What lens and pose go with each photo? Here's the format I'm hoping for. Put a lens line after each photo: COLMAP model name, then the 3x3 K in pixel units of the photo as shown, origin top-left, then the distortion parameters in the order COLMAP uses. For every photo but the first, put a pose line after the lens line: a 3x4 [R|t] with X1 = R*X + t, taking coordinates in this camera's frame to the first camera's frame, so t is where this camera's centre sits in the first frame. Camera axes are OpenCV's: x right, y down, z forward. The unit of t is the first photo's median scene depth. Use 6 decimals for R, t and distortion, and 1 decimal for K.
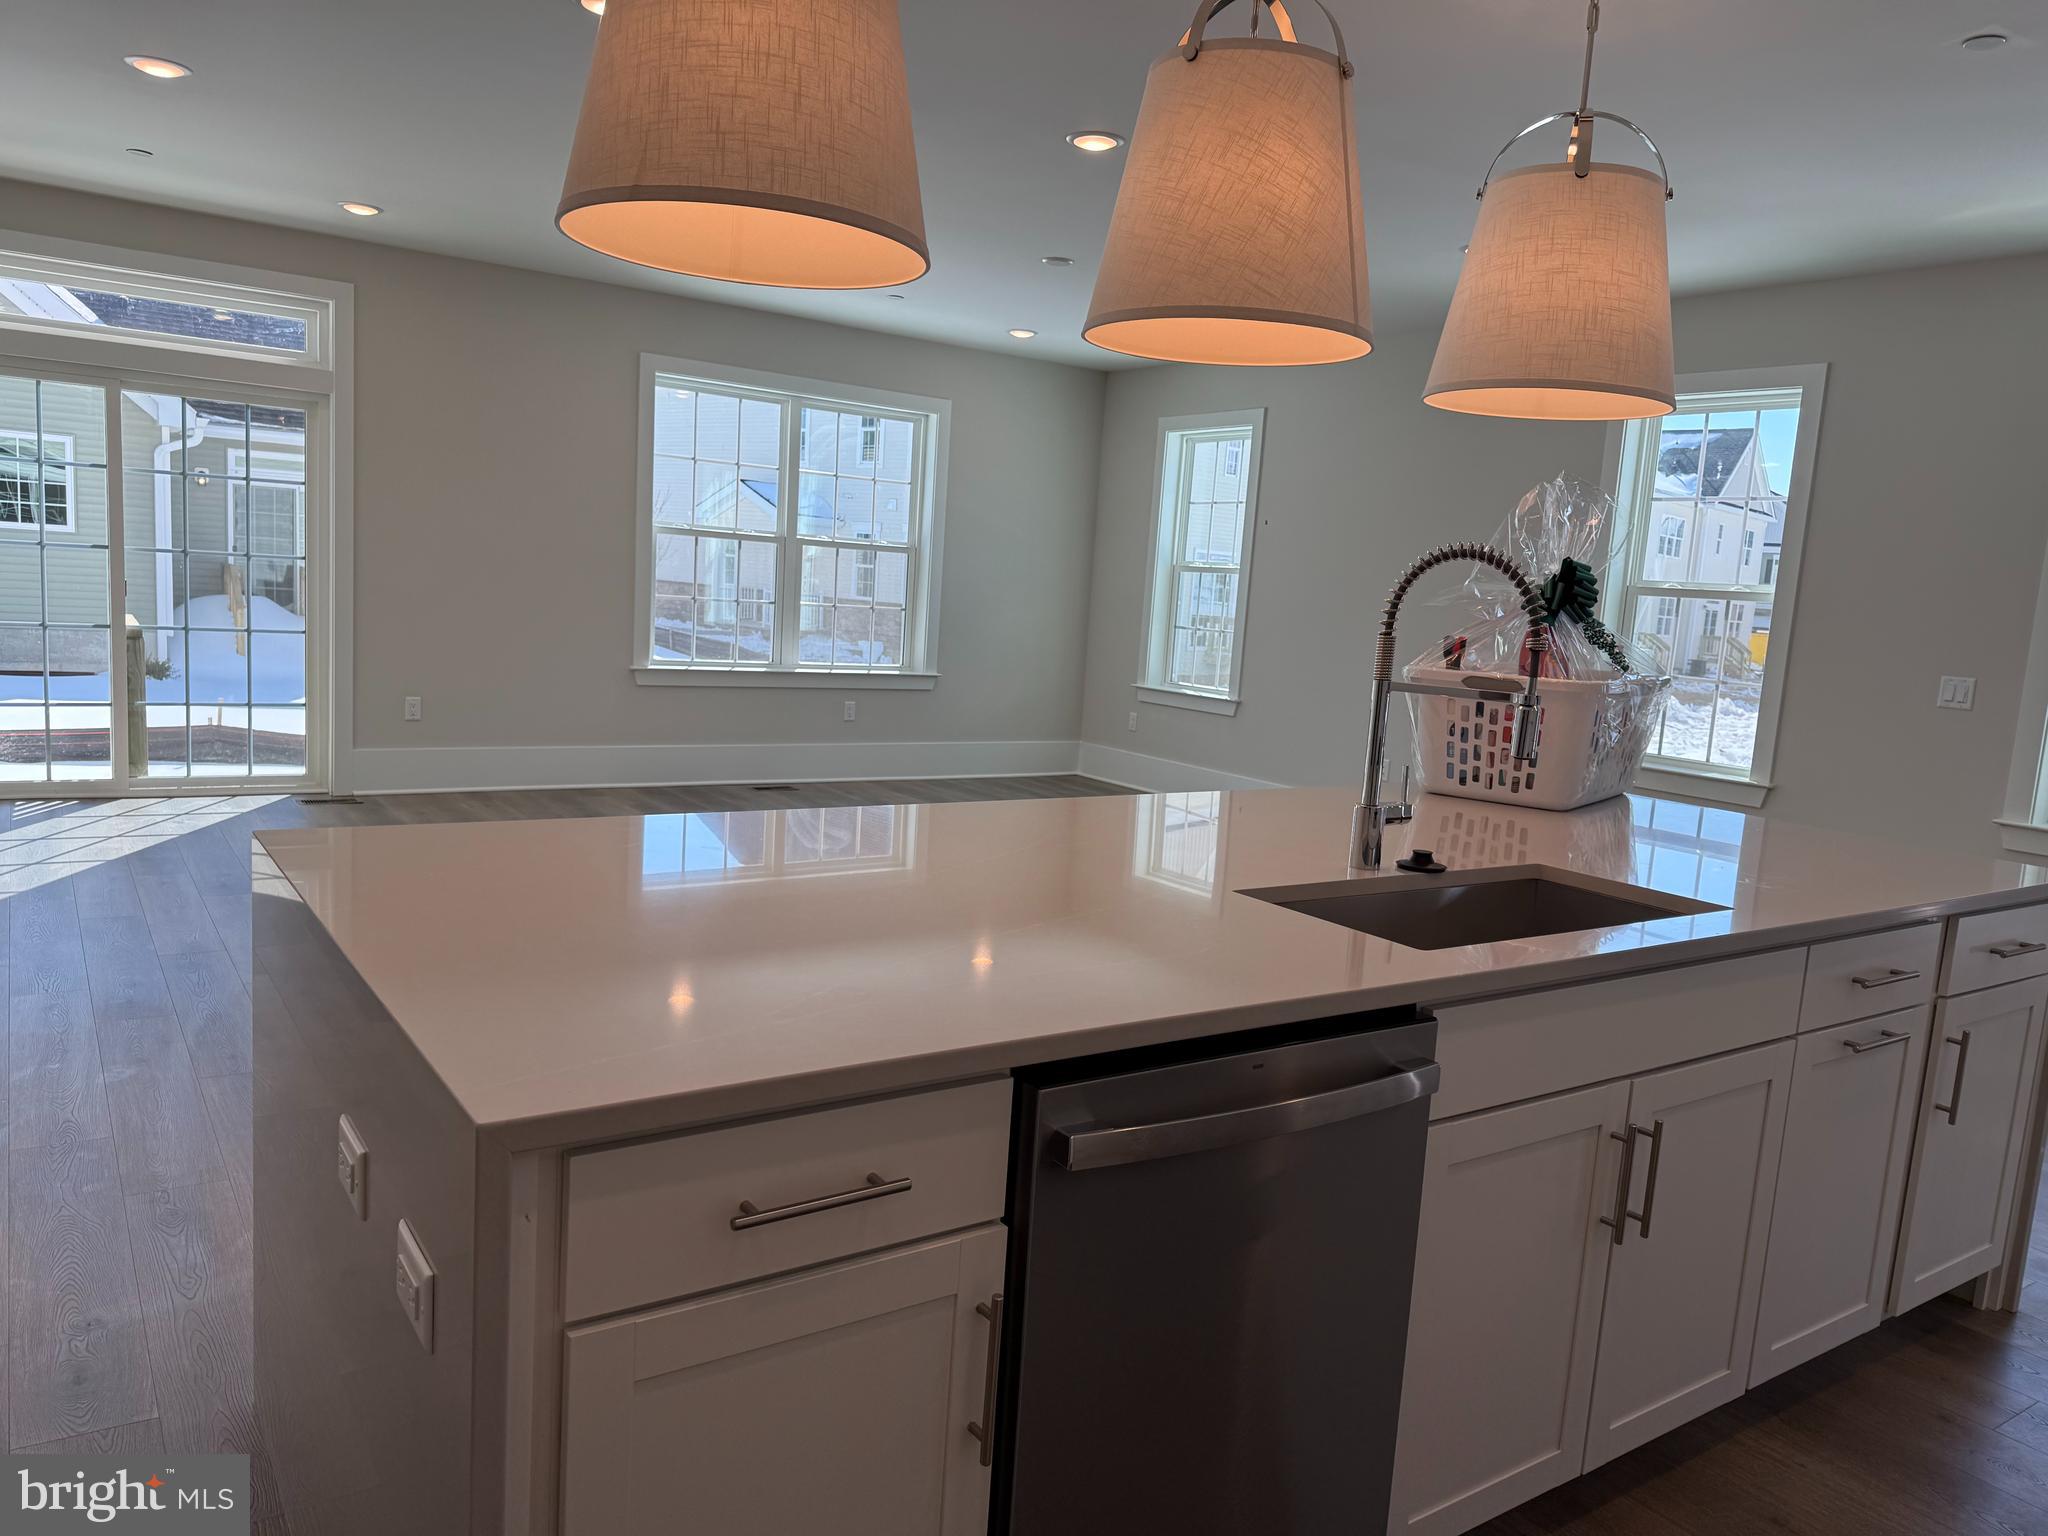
lens RADIAL K [[1451.0, 0, 1019.2], [0, 1451.0, 771.0], [0, 0, 1]] dist [0.047804, -0.026508]
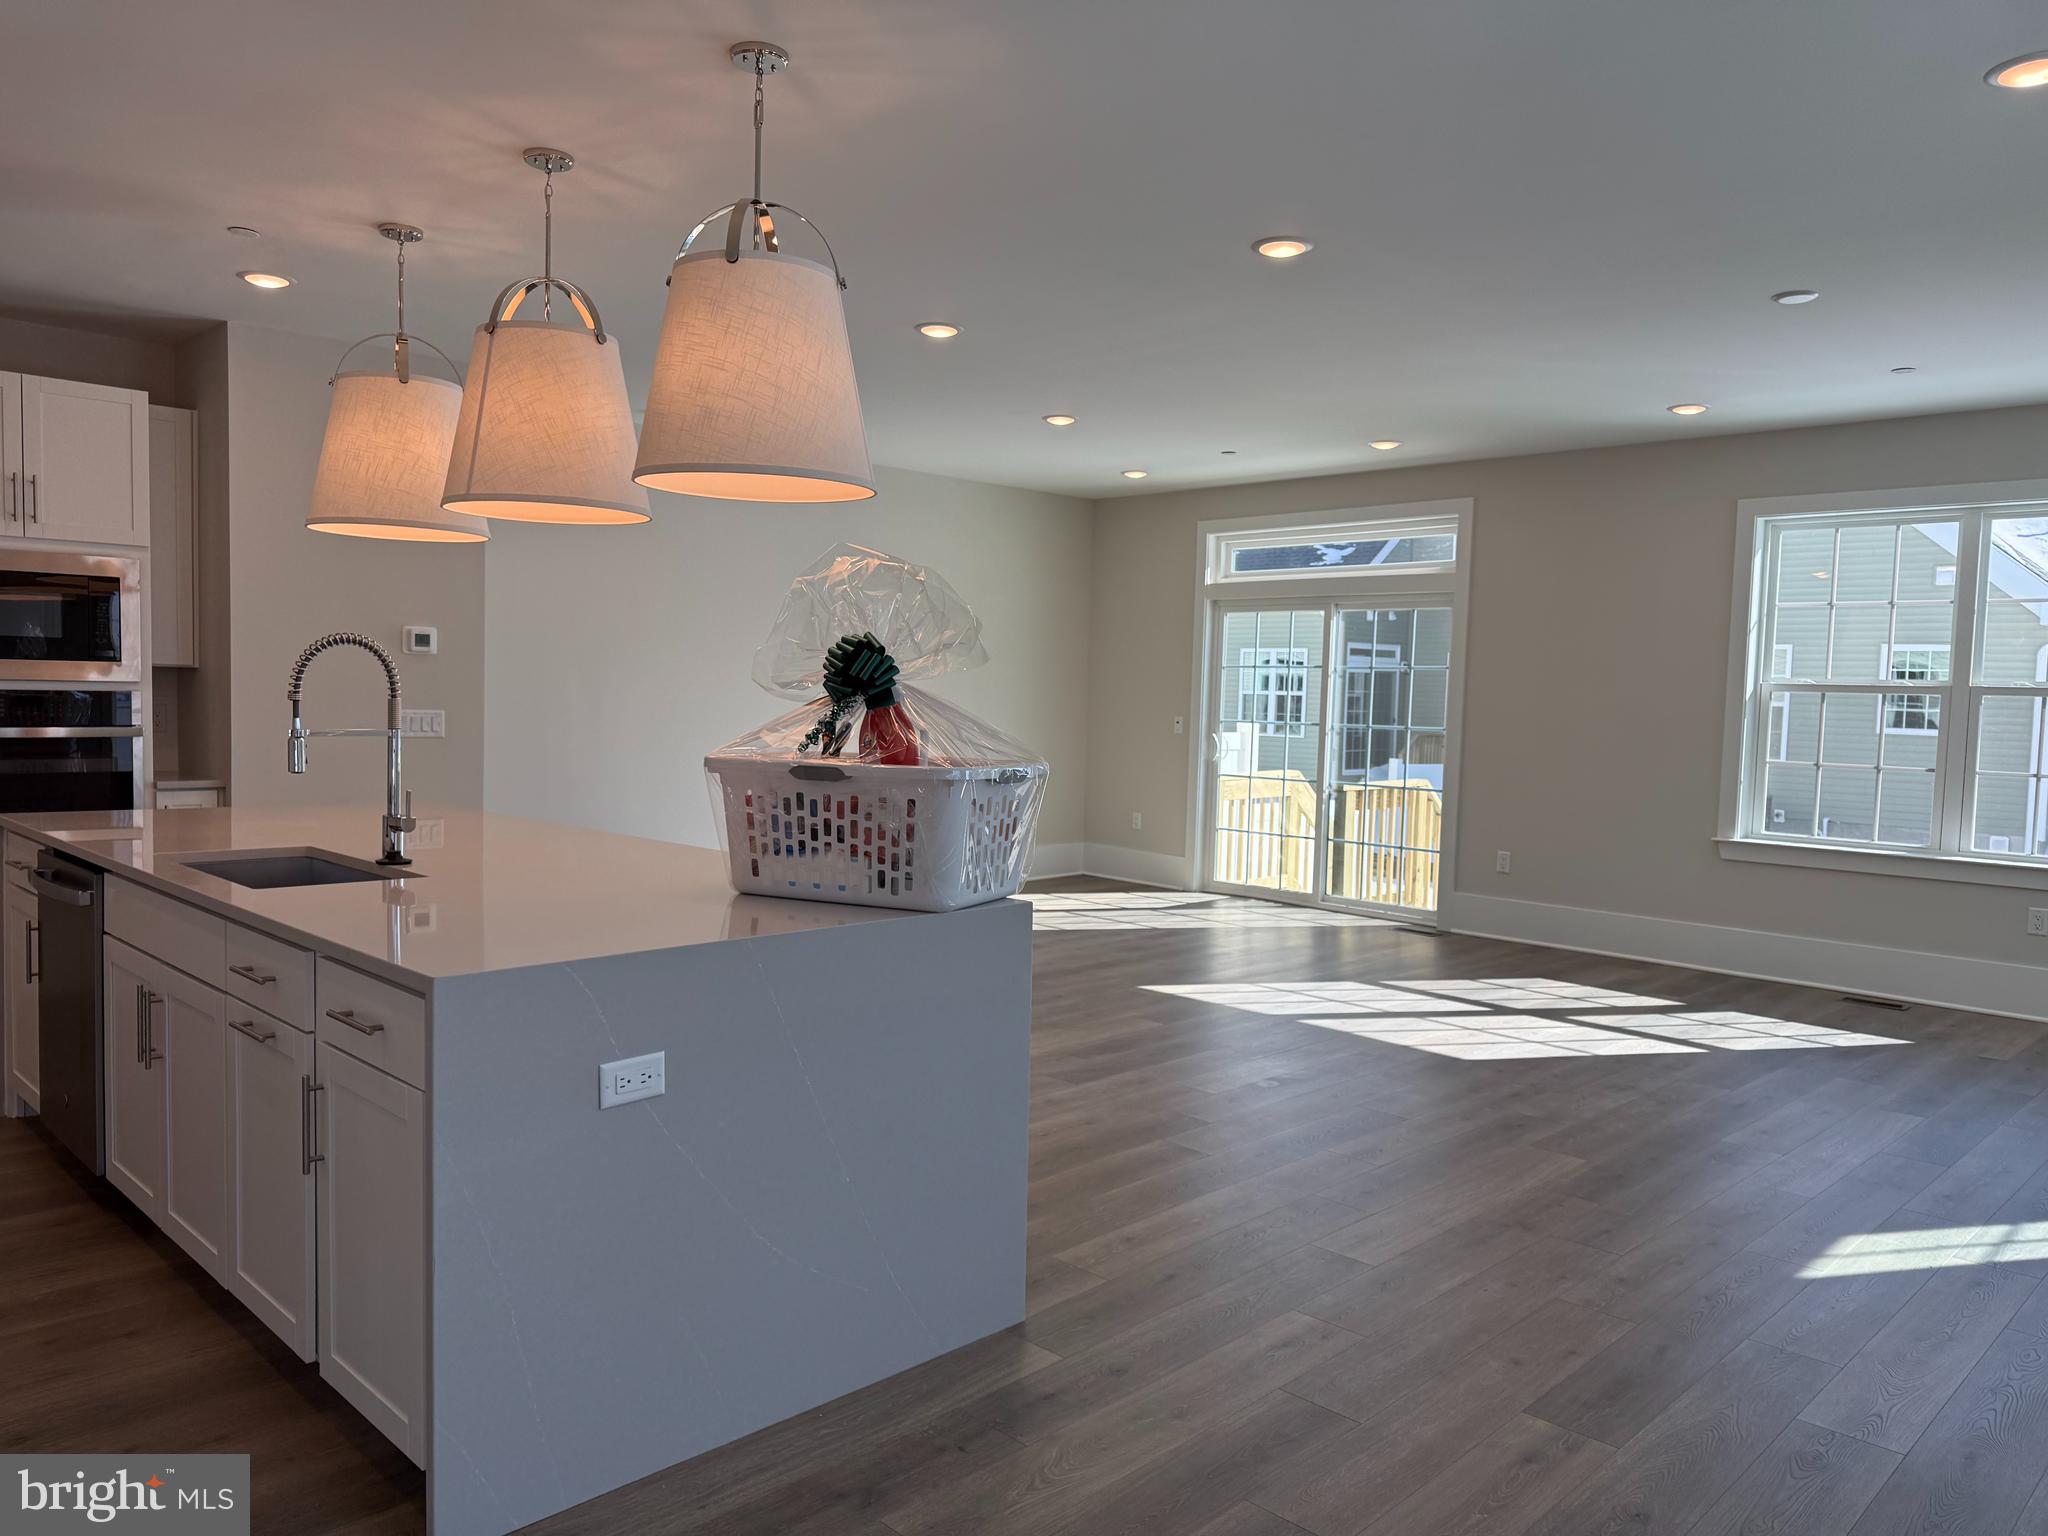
lens RADIAL K [[1451.0, 0, 1008.8], [0, 1451.0, 758.9], [0, 0, 1]] dist [0.047804, -0.026508]
pose [[0.170673, -0.011975, -0.985255, 0.642932], [-0.148354, 0.988215, -0.037710, -0.023773], [0.974095, 0.152603, 0.166885, 0.474195]]
